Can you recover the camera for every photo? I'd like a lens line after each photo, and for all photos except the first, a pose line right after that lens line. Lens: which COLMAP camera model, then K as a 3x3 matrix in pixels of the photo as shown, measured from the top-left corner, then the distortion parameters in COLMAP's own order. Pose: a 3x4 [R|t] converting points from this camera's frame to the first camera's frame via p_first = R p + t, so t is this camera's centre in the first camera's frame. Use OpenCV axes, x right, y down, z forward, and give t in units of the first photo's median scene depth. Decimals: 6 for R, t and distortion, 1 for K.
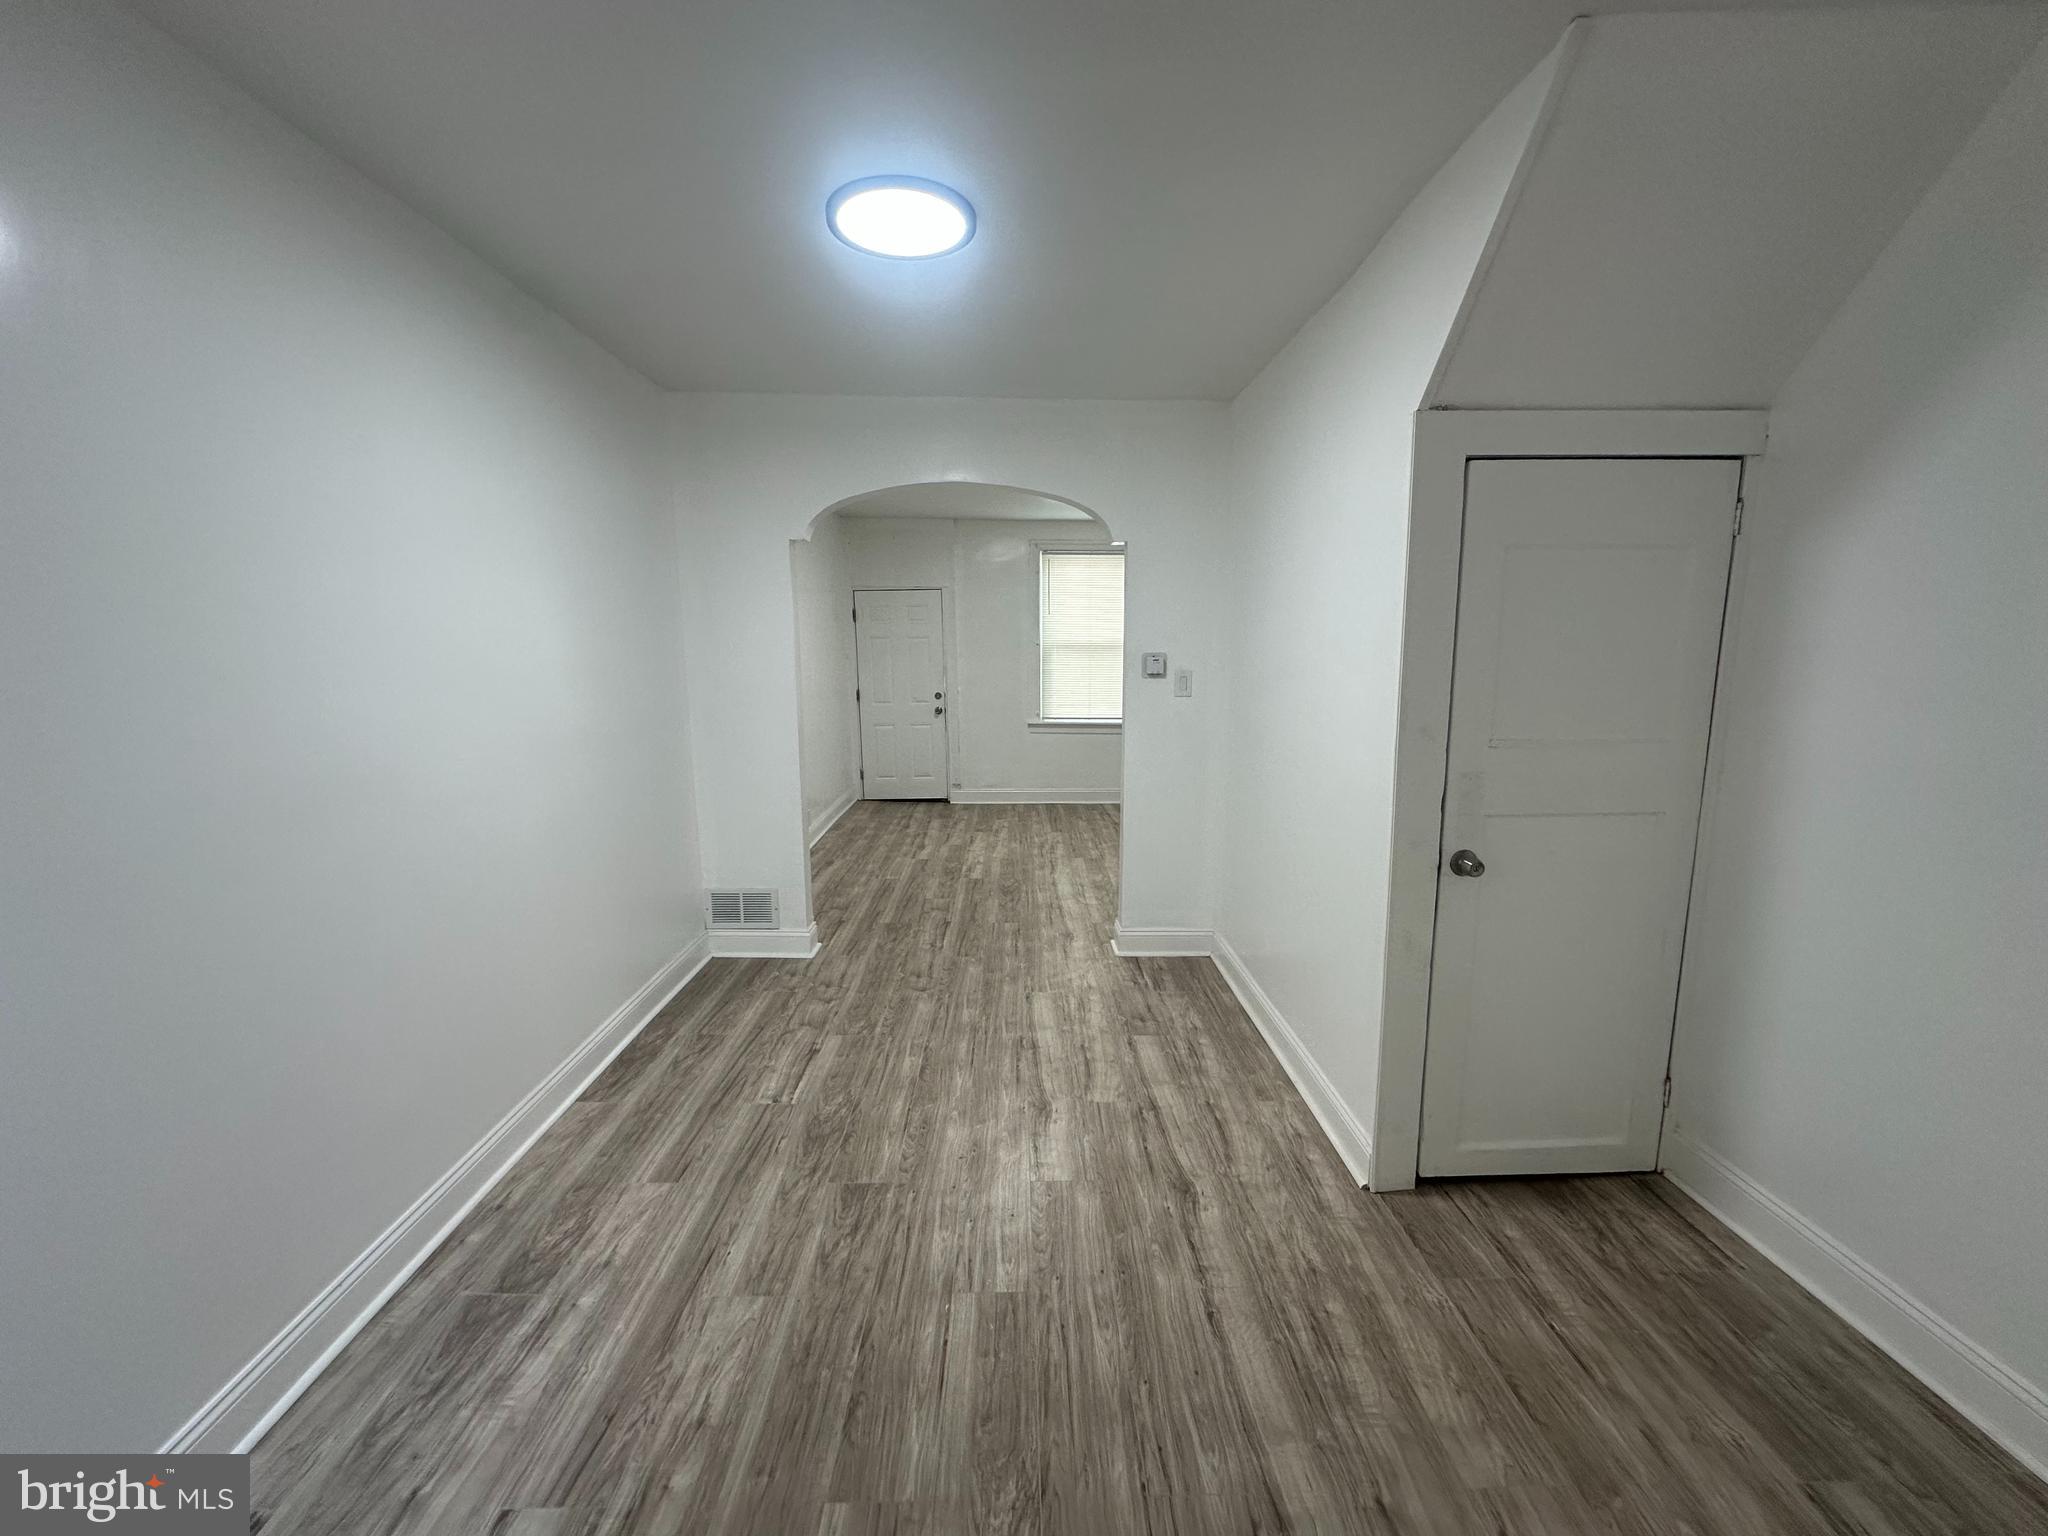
lens RADIAL K [[836.6, 0, 1018.5], [0, 836.6, 765.7], [0, 0, 1]] dist [-0.003237, -0.000555]
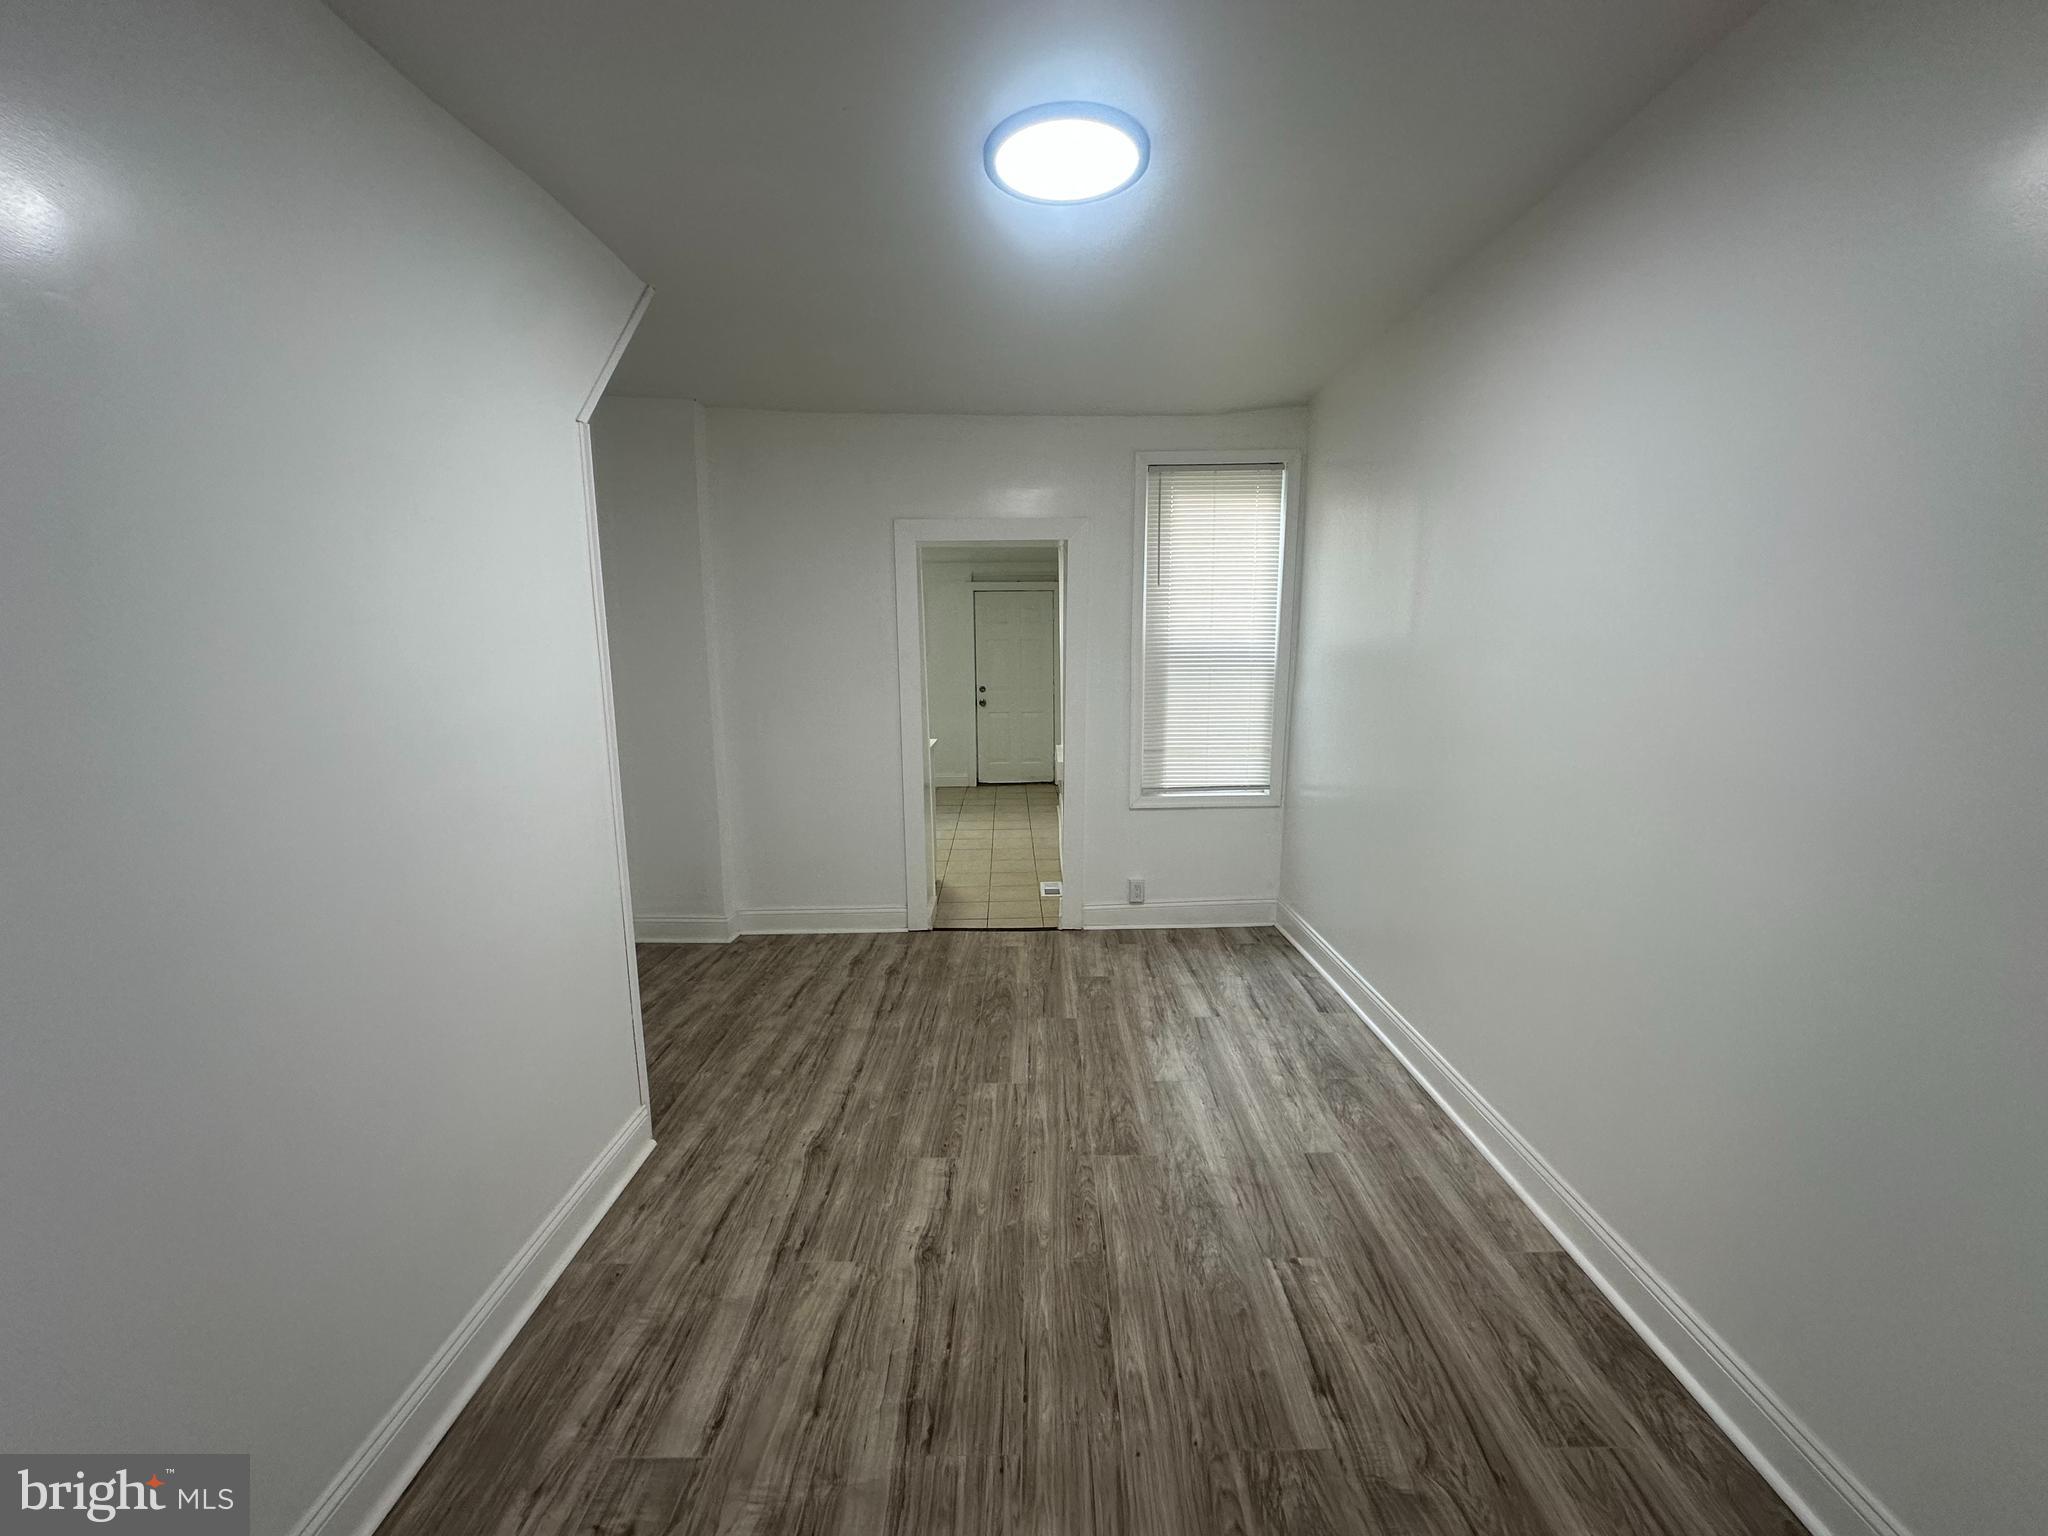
lens RADIAL K [[836.6, 0, 1025.5], [0, 836.6, 775.8], [0, 0, 1]] dist [-0.003237, -0.000555]
pose [[-0.999703, 0.014324, 0.019707, -0.070189], [0.019686, 0.951480, 0.307080, -0.199775], [-0.014352, 0.307377, -0.951480, 1.390645]]
